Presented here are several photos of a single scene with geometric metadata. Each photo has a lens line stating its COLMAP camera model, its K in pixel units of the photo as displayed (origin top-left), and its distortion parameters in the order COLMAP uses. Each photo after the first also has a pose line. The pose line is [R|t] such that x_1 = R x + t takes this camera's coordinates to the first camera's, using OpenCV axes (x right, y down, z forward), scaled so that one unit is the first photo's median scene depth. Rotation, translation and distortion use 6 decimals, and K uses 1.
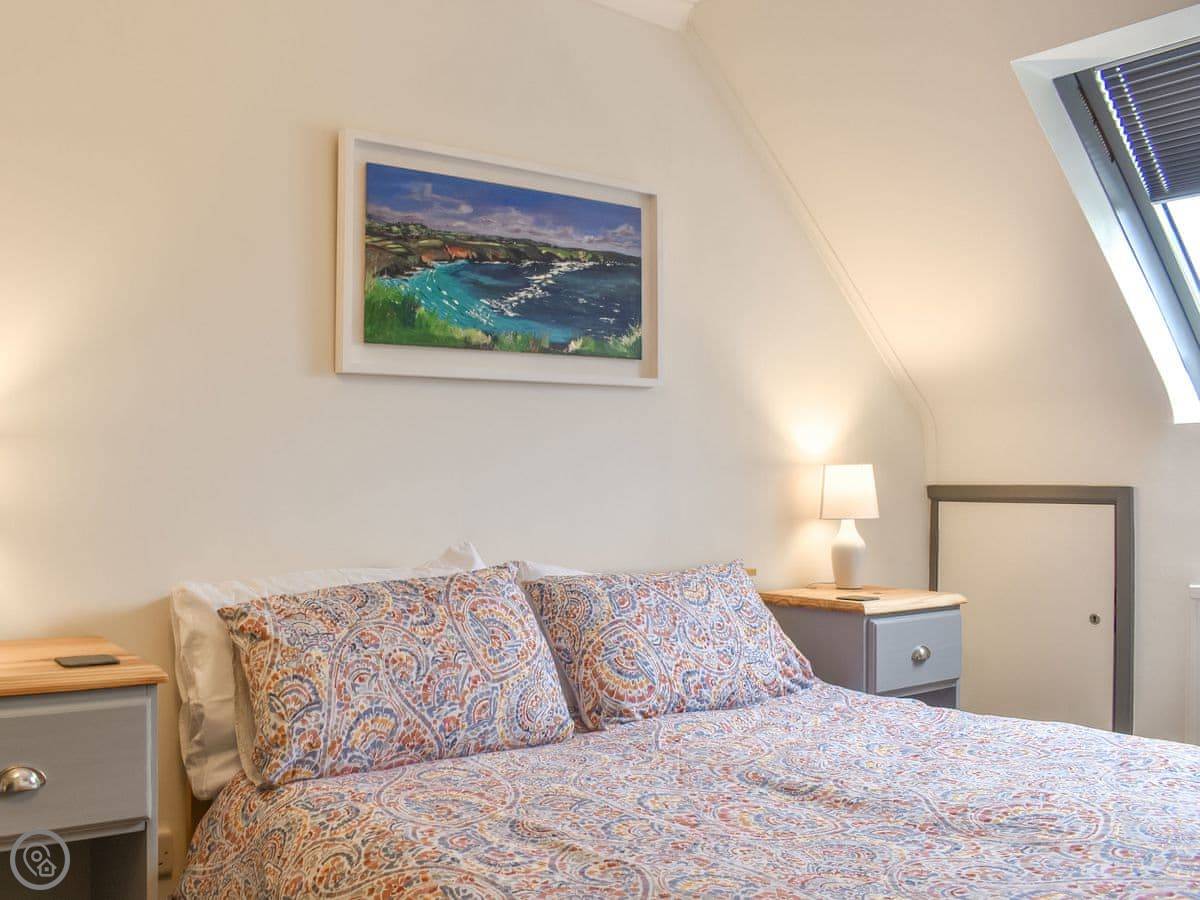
lens RADIAL K [[971.5, 0, 600.0], [0, 971.5, 450.0], [0, 0, 1]] dist [-0.087430, 0.004512]
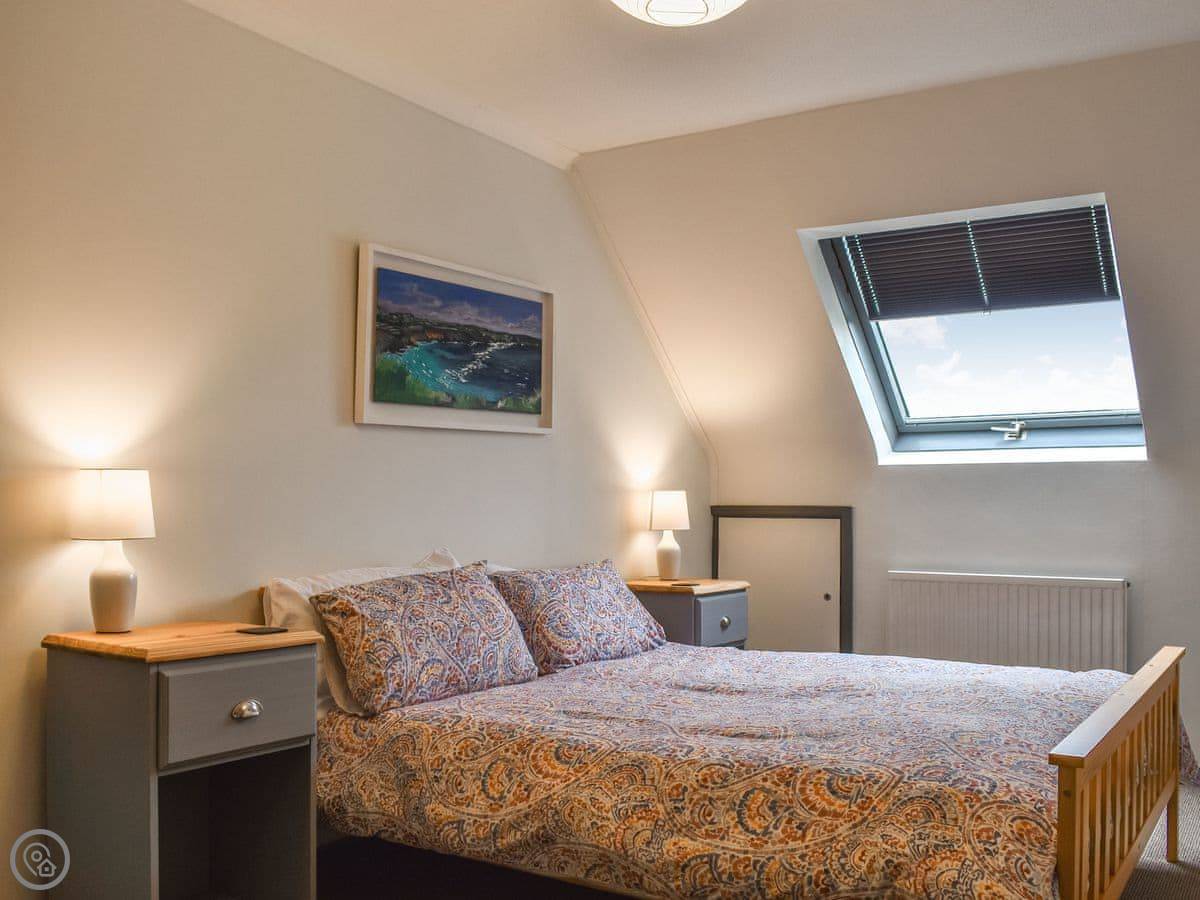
lens RADIAL K [[1117.1, 0, 600.0], [0, 1117.1, 450.0], [0, 0, 1]] dist [-0.102794, 0.001557]
pose [[0.930909, 0.016671, 0.364871, -0.514519], [-0.012747, 0.999832, -0.013160, -0.026190], [-0.365029, 0.007600, 0.930965, -0.561959]]
